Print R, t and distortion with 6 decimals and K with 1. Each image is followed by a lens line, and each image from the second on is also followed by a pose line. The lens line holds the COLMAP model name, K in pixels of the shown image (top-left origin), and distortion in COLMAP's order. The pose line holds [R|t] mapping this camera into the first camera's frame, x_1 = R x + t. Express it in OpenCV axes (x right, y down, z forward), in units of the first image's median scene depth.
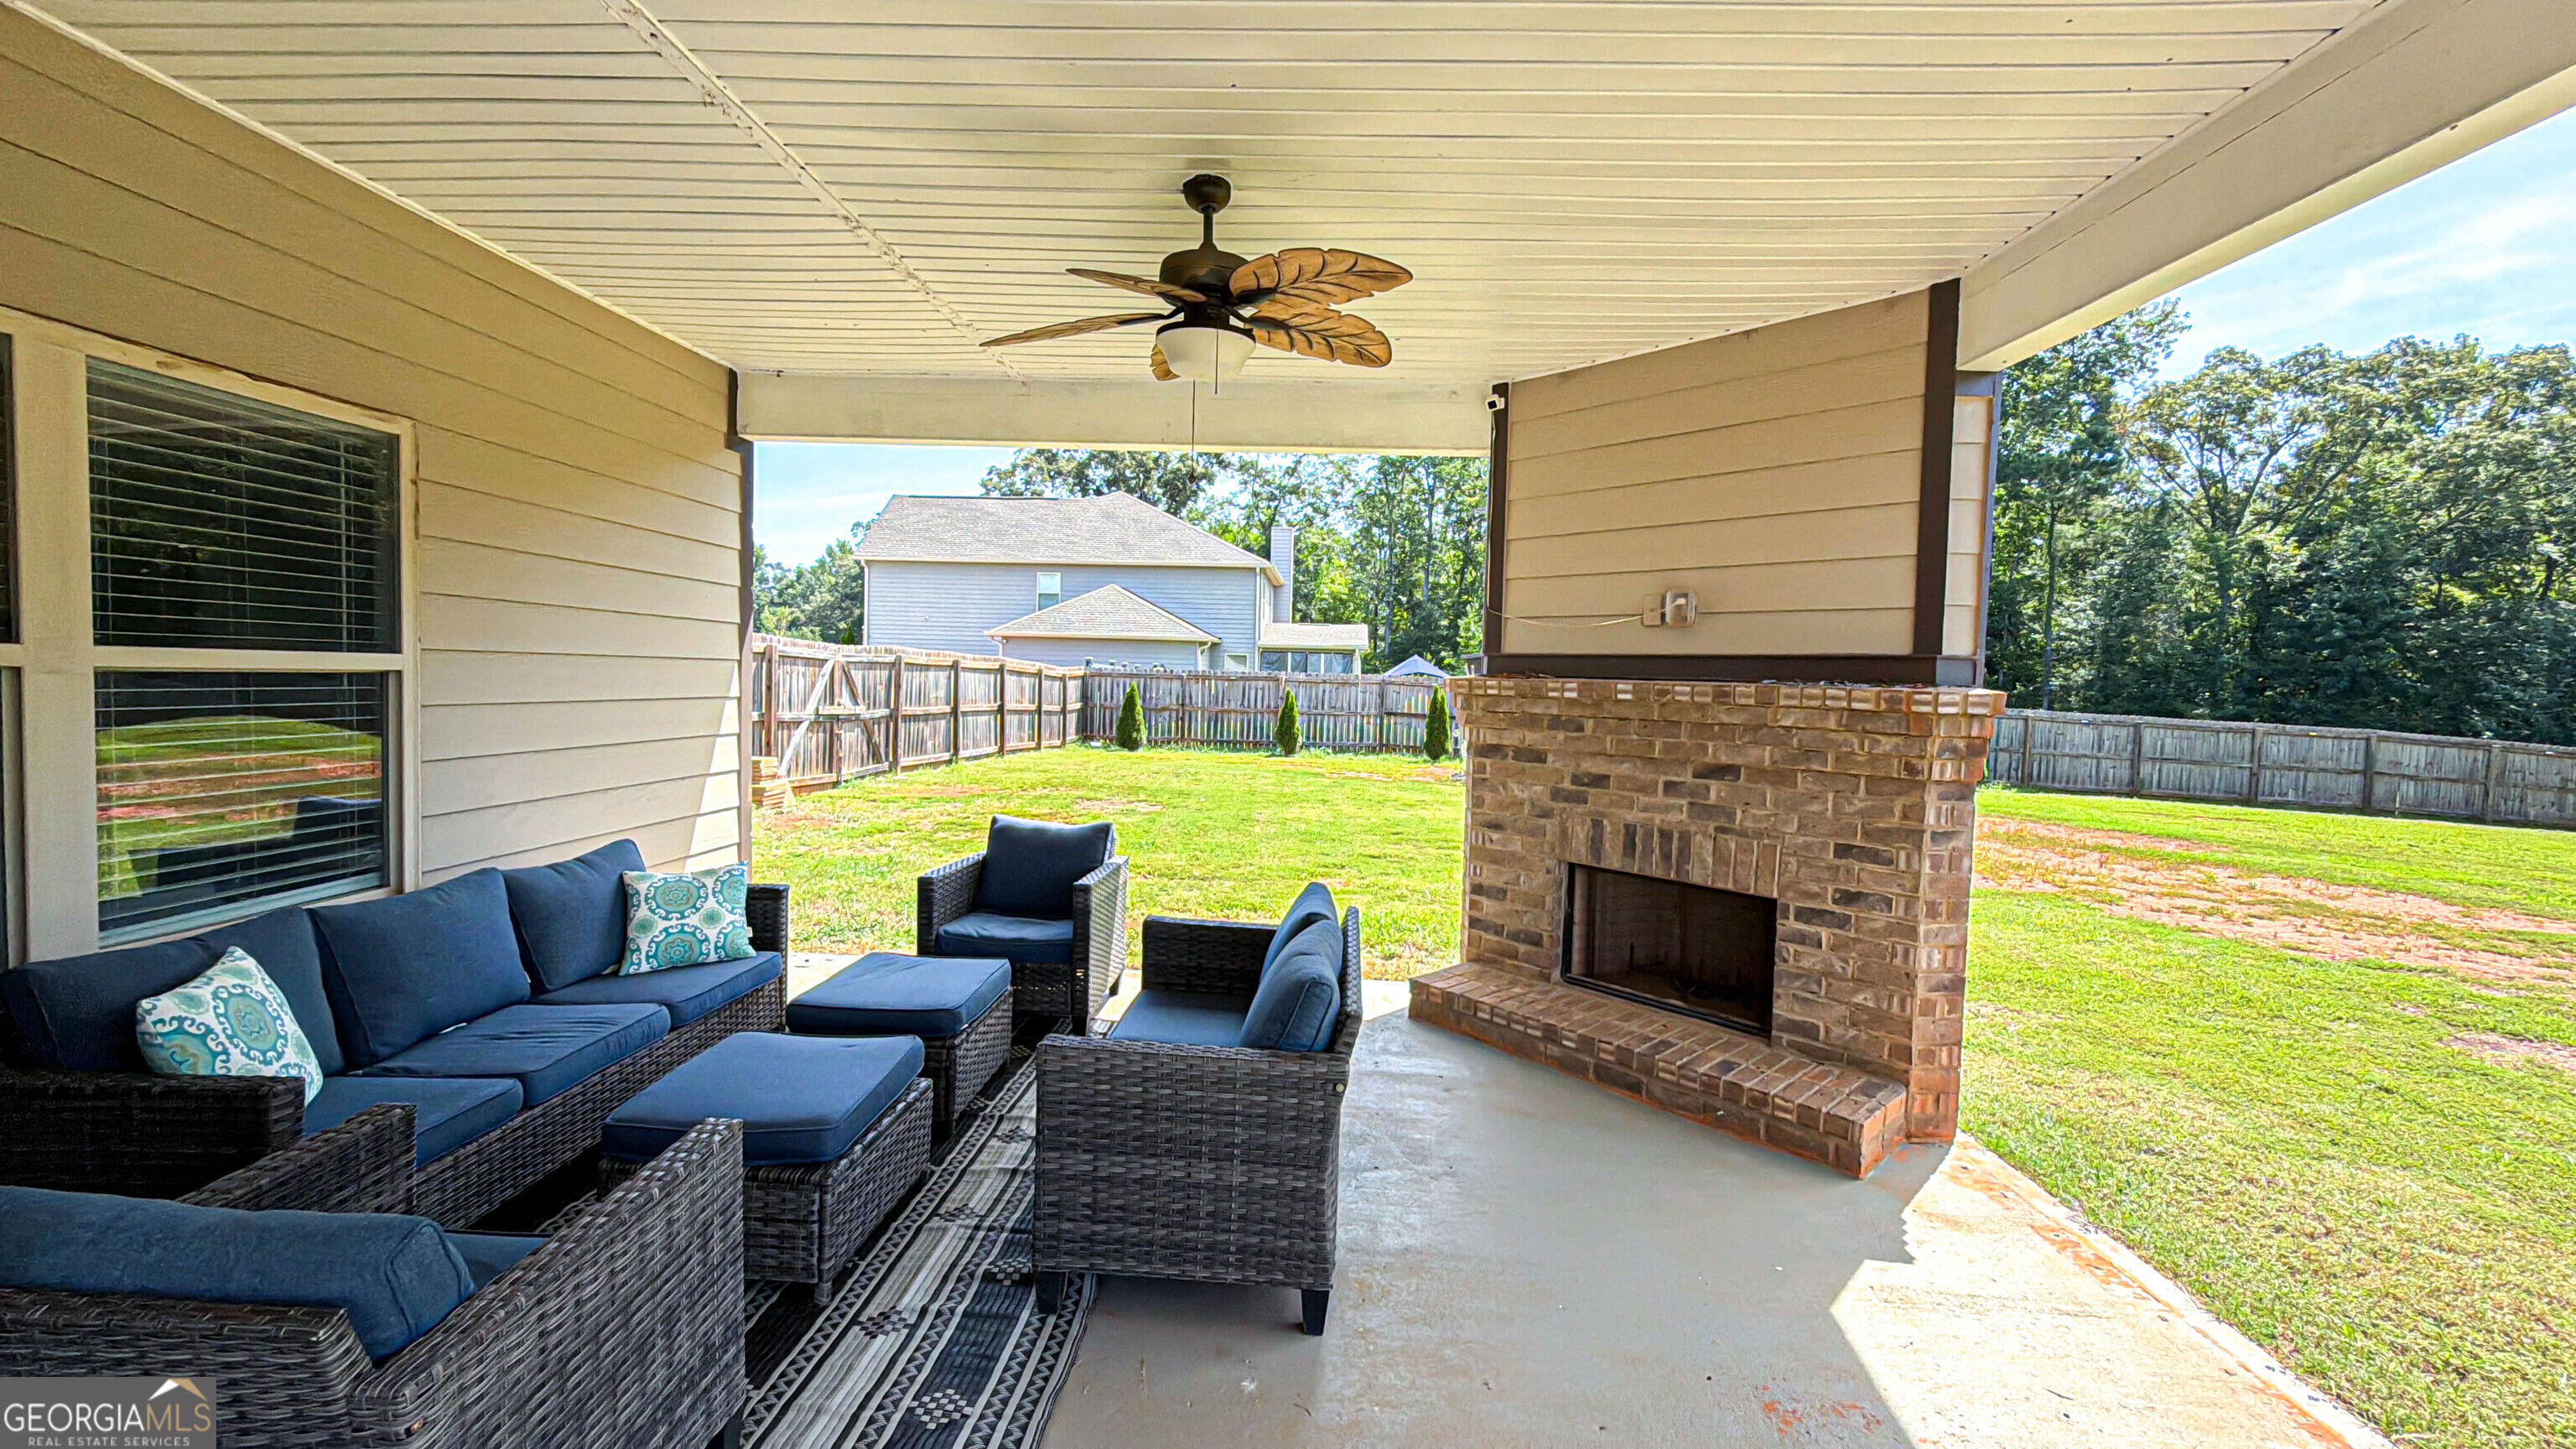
lens RADIAL K [[1027.7, 0, 1286.1], [0, 1027.7, 721.8], [0, 0, 1]] dist [0.000532, -0.000045]
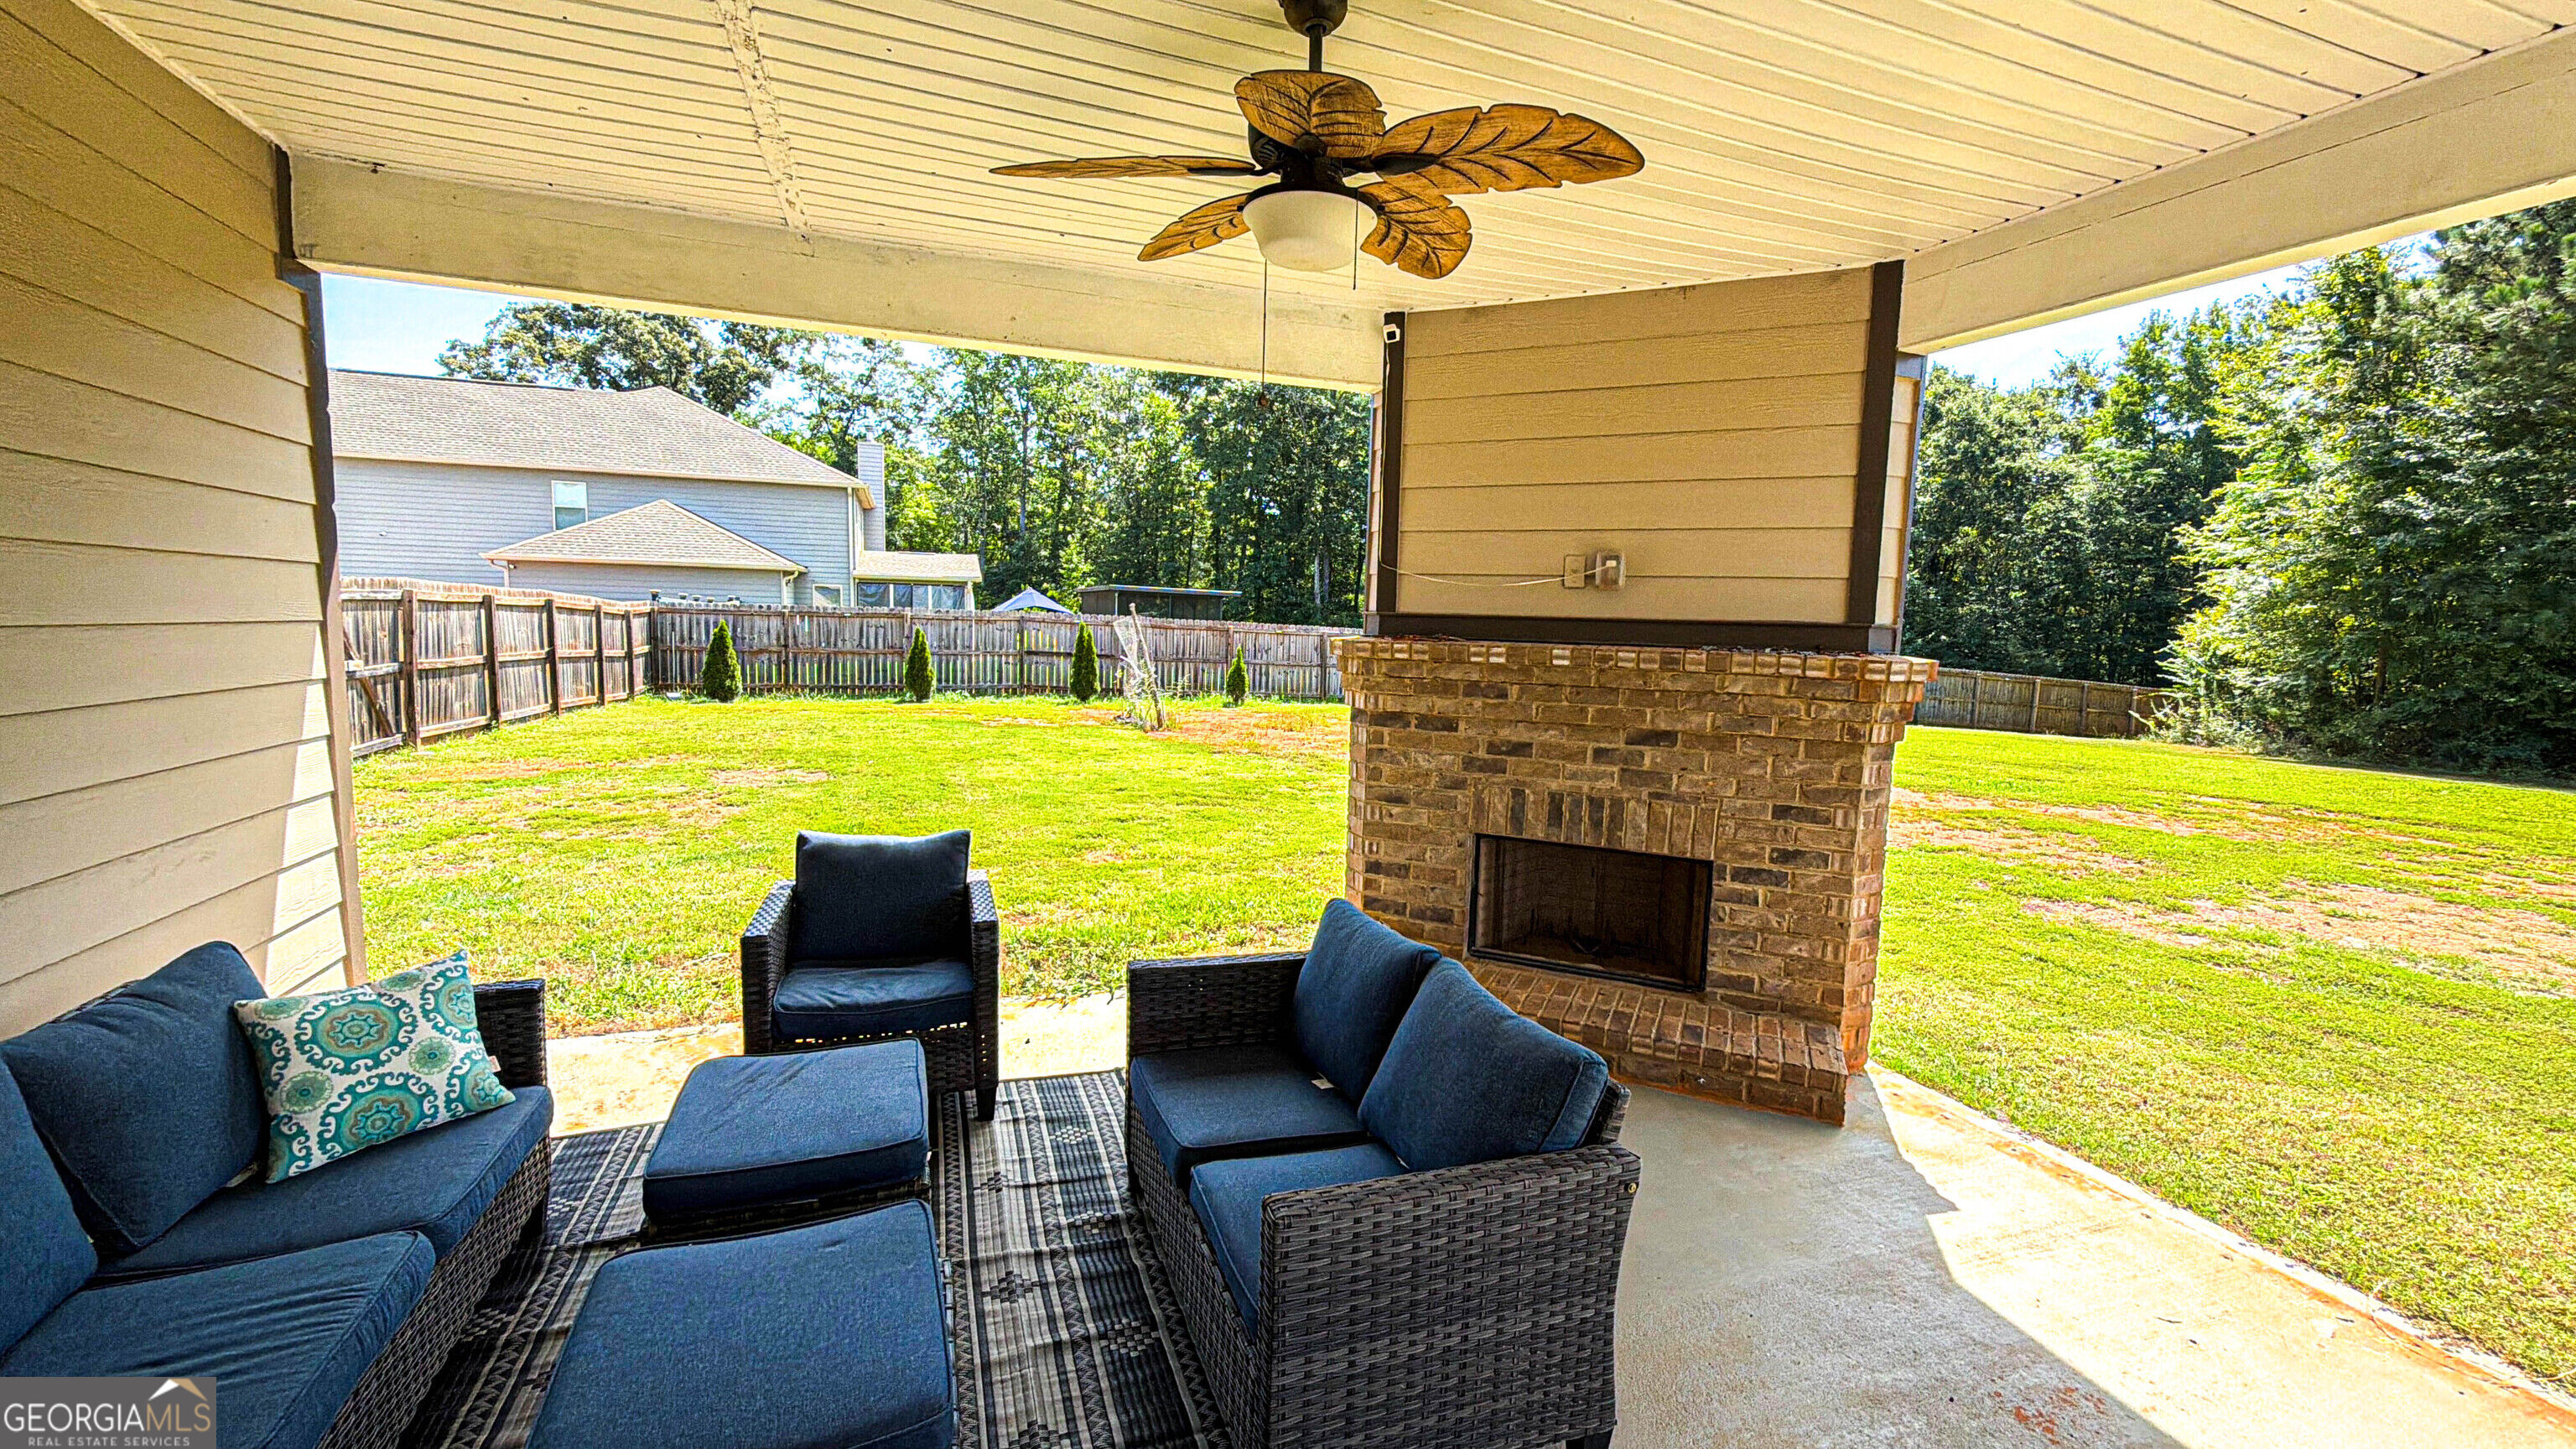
lens RADIAL K [[1027.7, 0, 1286.8], [0, 1027.7, 722.7], [0, 0, 1]] dist [0.000532, -0.000045]
pose [[0.921736, -0.041557, 0.385584, -0.260861], [0.015330, 0.997369, 0.070848, -0.037821], [-0.387514, -0.059392, 0.919949, 0.199898]]
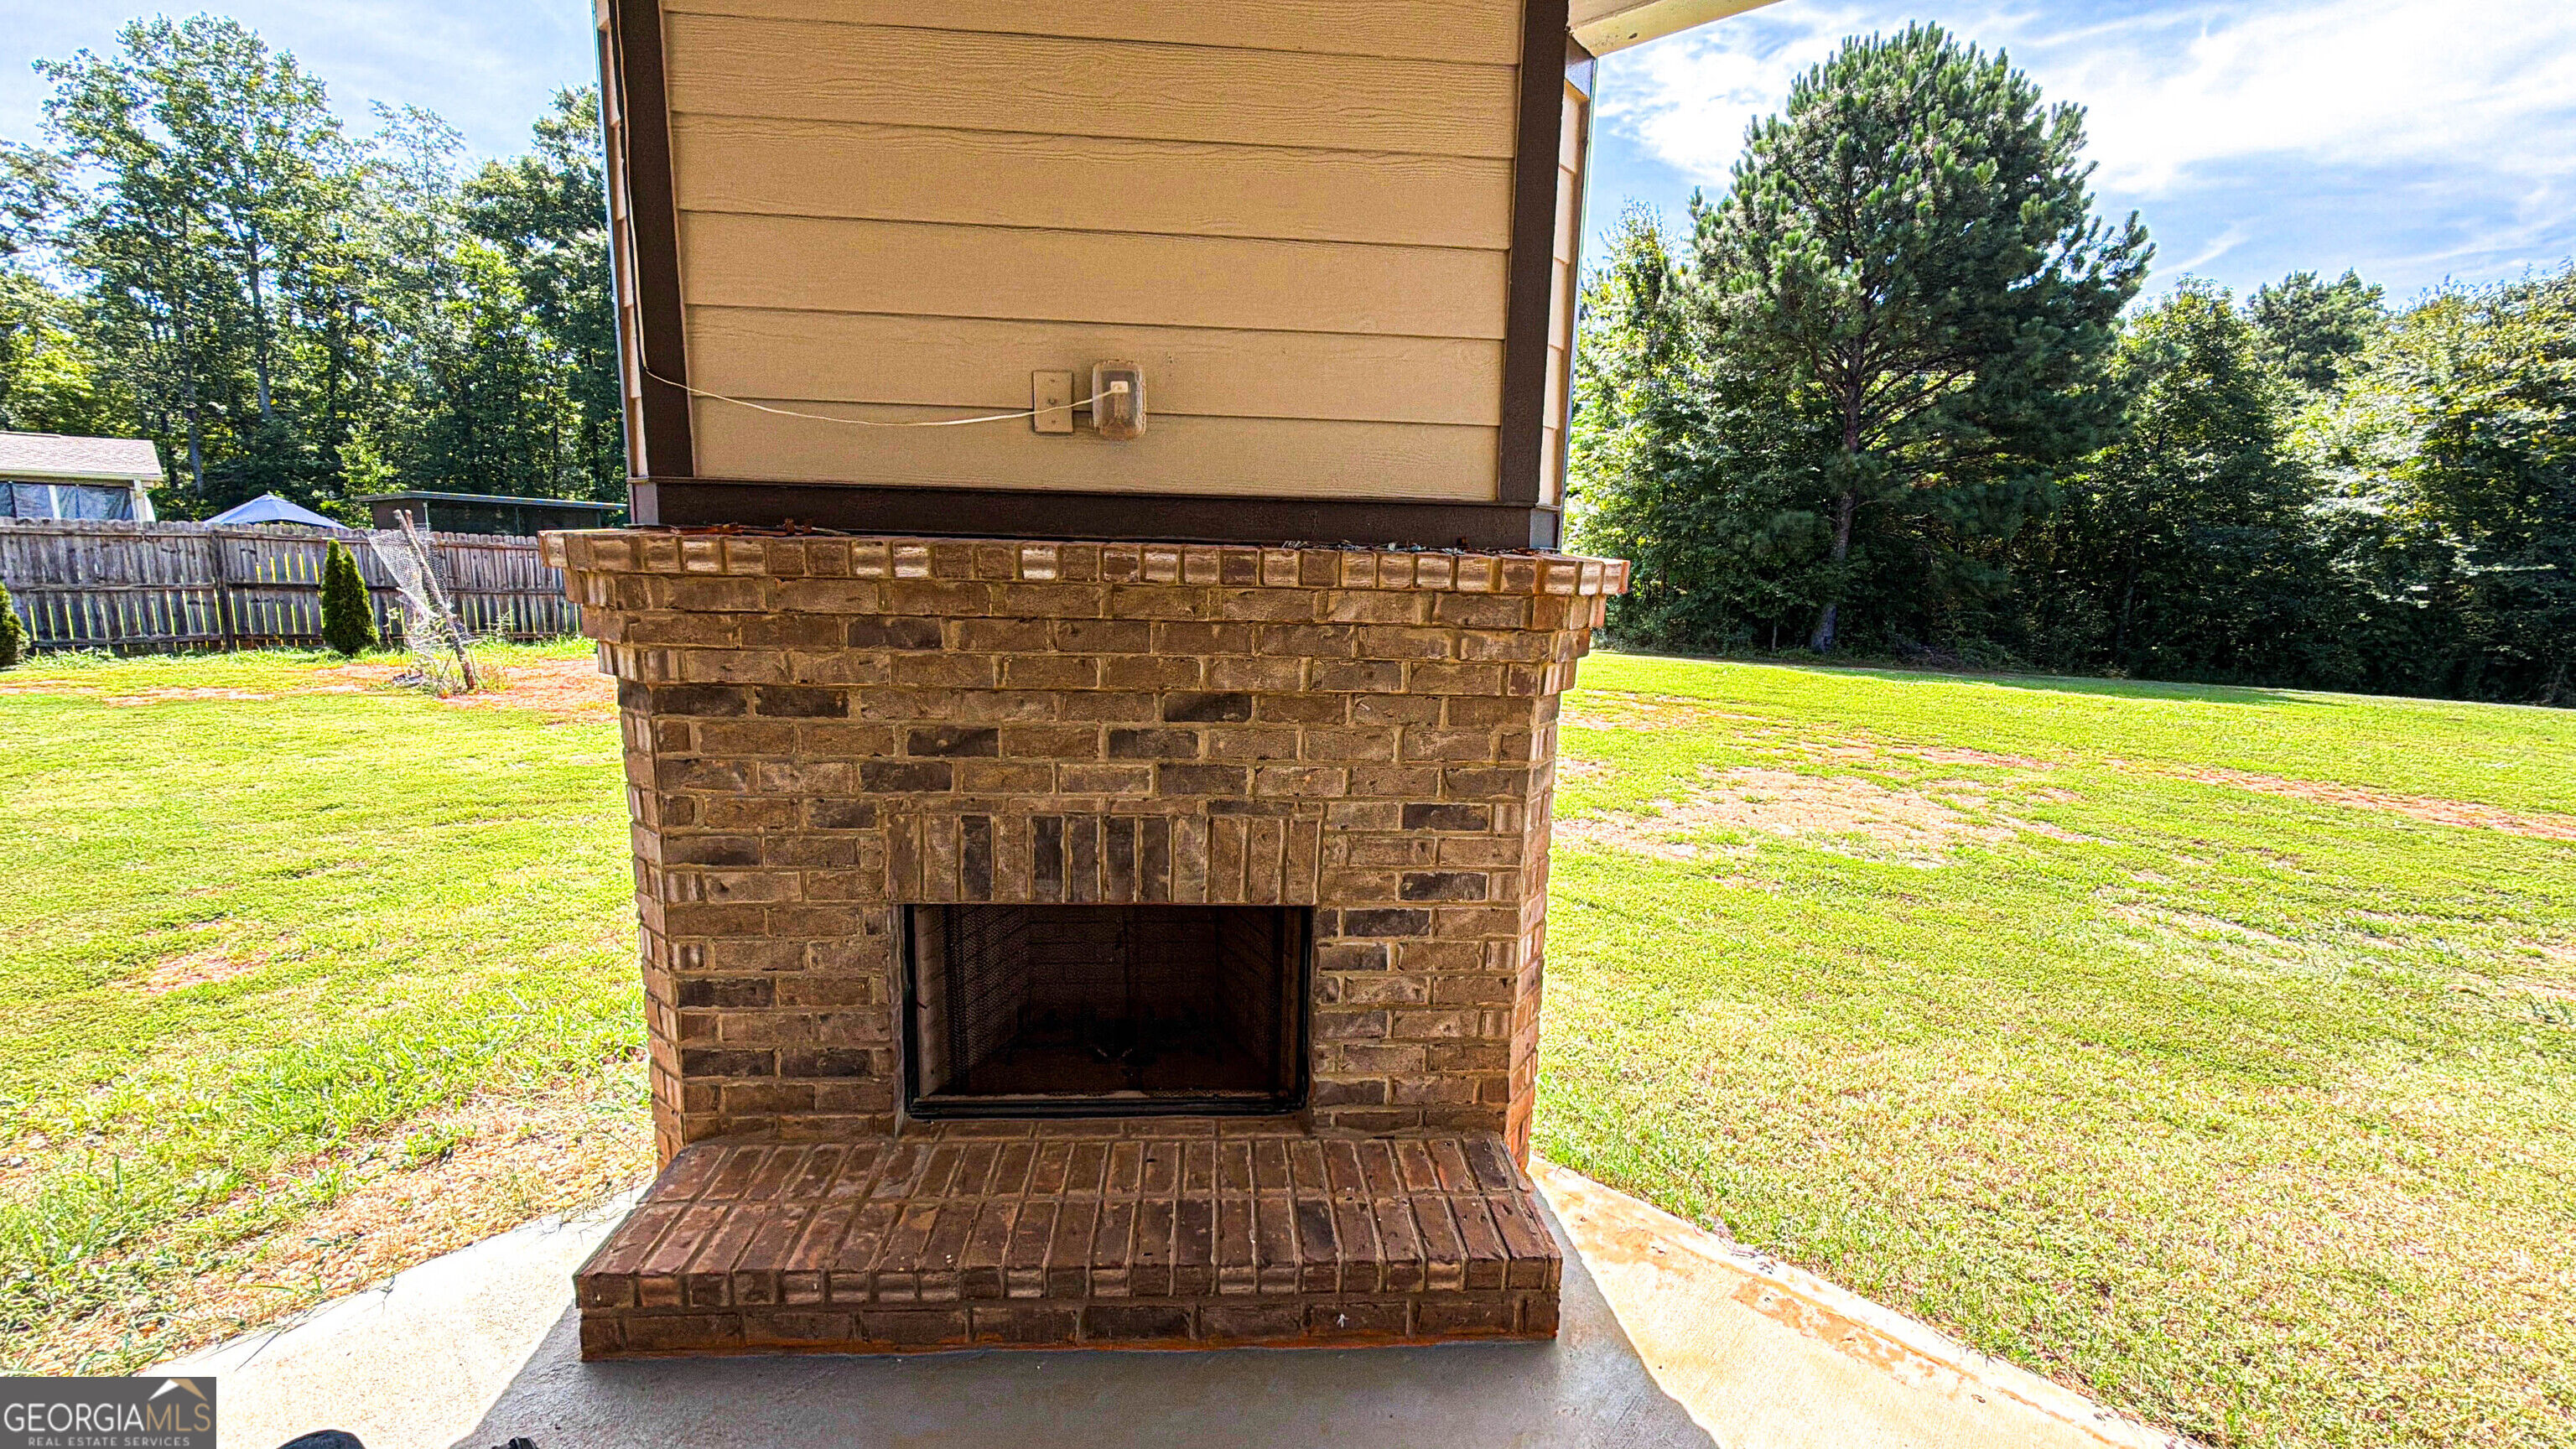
lens RADIAL K [[1027.7, 0, 1287.5], [0, 1027.7, 723.7], [0, 0, 1]] dist [0.000532, -0.000045]
pose [[0.620812, -0.138872, 0.771561, 0.010462], [0.027657, 0.987452, 0.155476, -0.025551], [-0.783471, -0.075183, 0.616863, 0.557238]]
